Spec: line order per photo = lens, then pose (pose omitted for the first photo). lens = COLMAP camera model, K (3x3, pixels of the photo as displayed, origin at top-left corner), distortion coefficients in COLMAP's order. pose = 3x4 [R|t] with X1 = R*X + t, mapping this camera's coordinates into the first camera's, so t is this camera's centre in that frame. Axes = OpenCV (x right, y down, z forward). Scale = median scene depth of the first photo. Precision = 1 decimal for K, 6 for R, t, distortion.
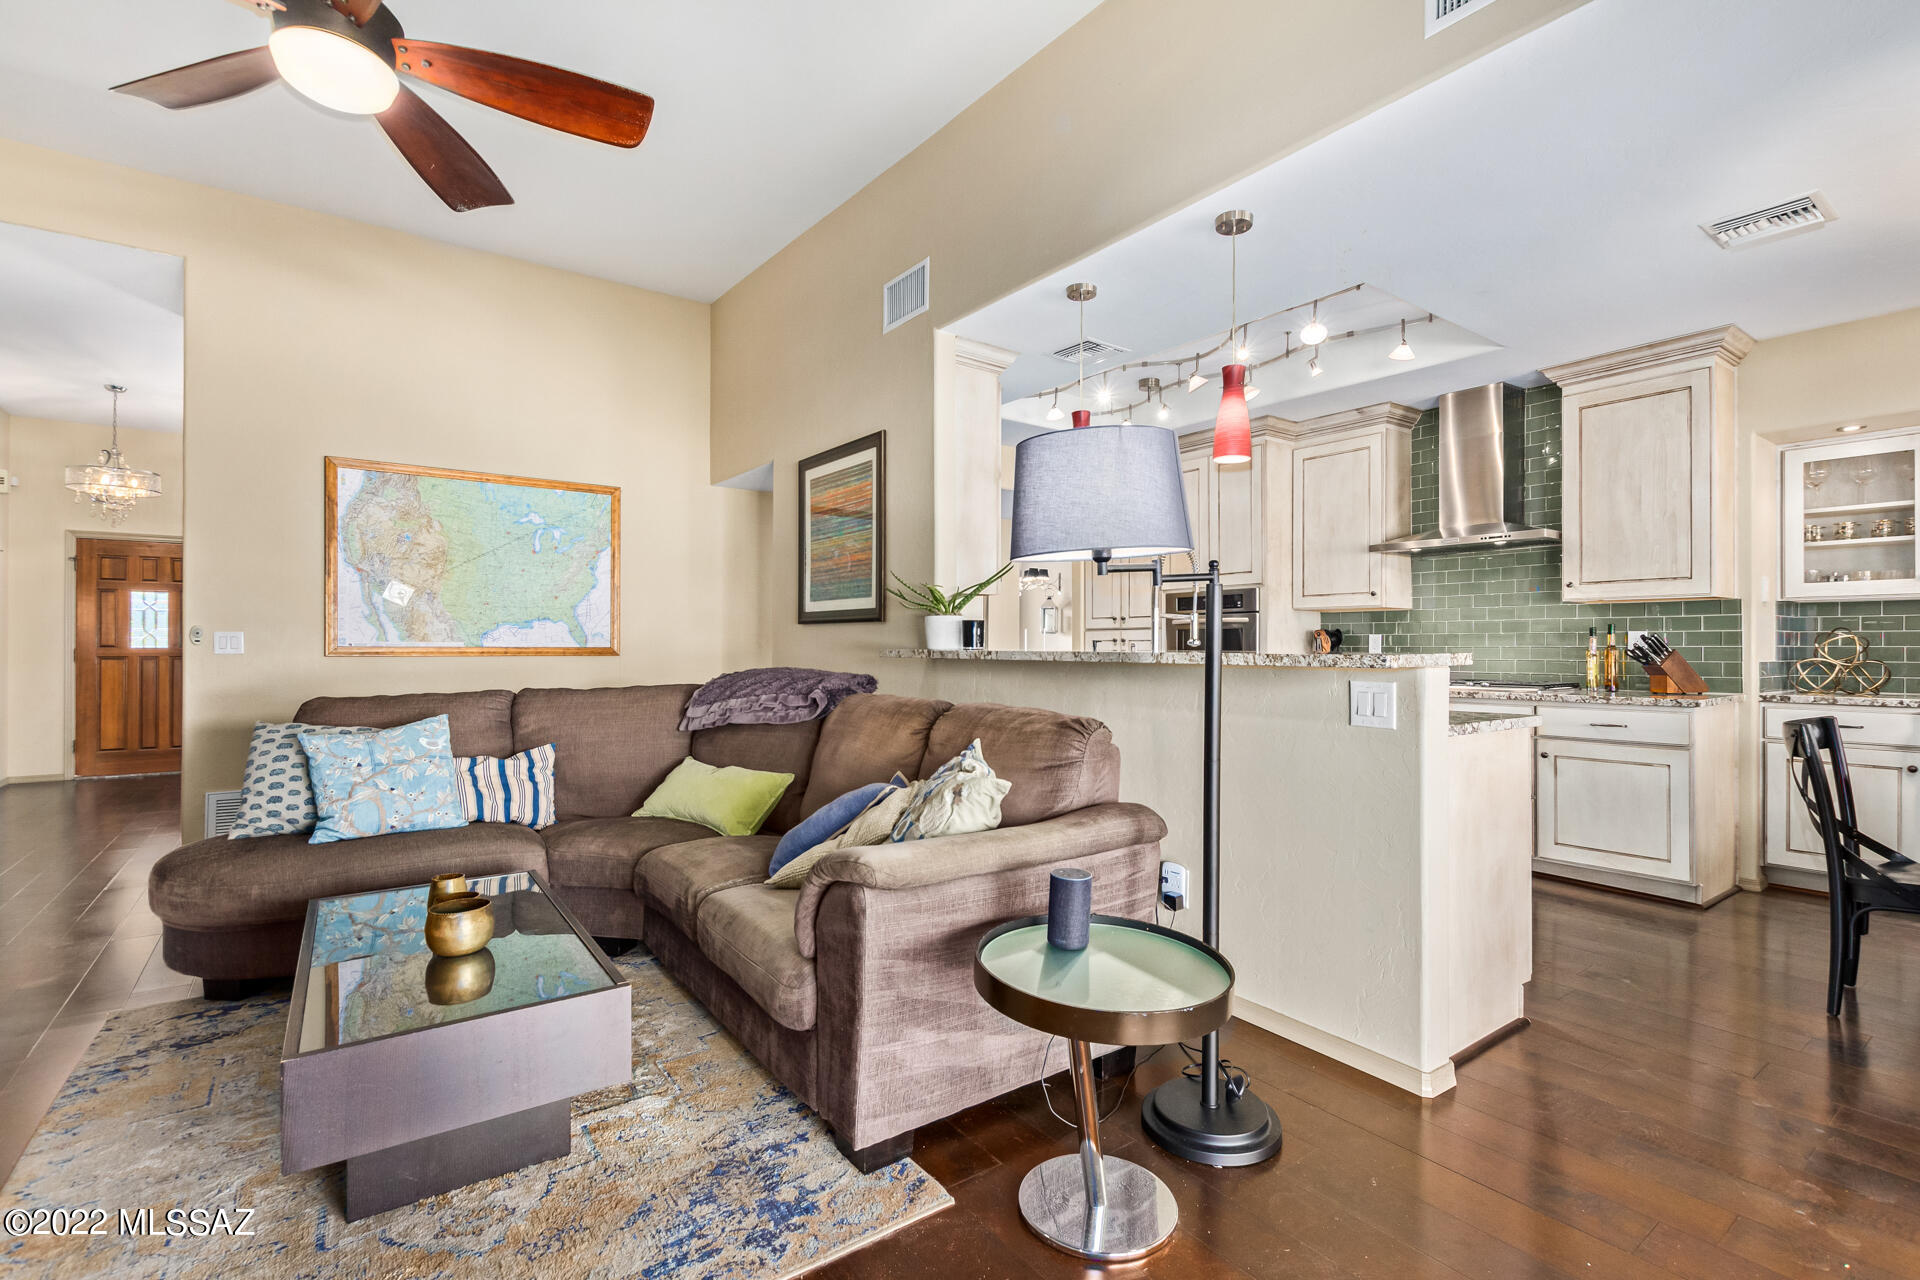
lens RADIAL K [[889.7, 0, 964.2], [0, 889.7, 635.4], [0, 0, 1]] dist [0.002243, -0.000993]
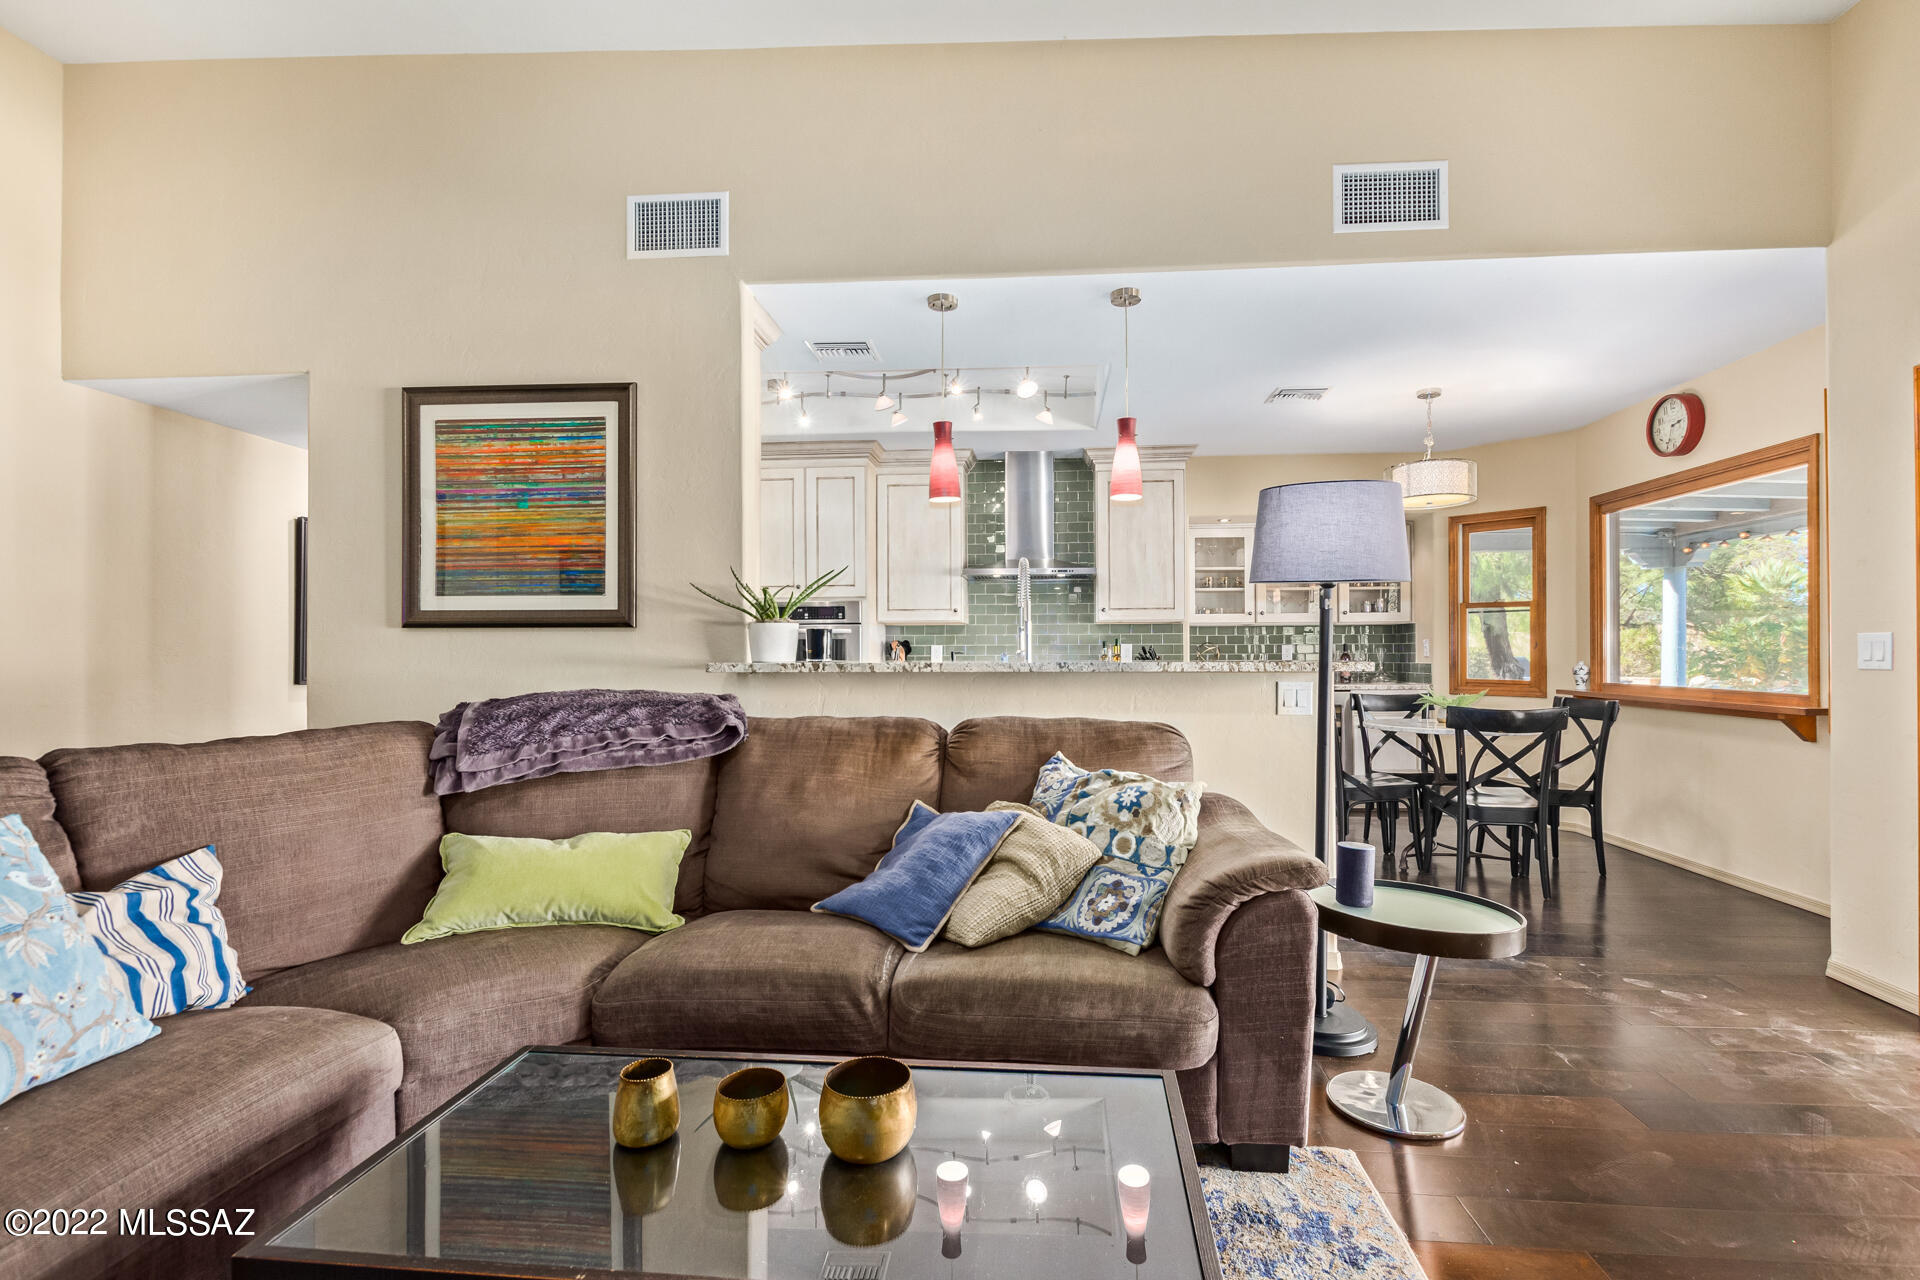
lens RADIAL K [[889.7, 0, 968.4], [0, 889.7, 647.7], [0, 0, 1]] dist [0.002243, -0.000993]
pose [[0.651924, 0.000887, 0.758284, -0.488814], [-0.003862, 0.999990, 0.002150, -0.000675], [-0.758274, -0.004330, 0.651921, 0.263663]]
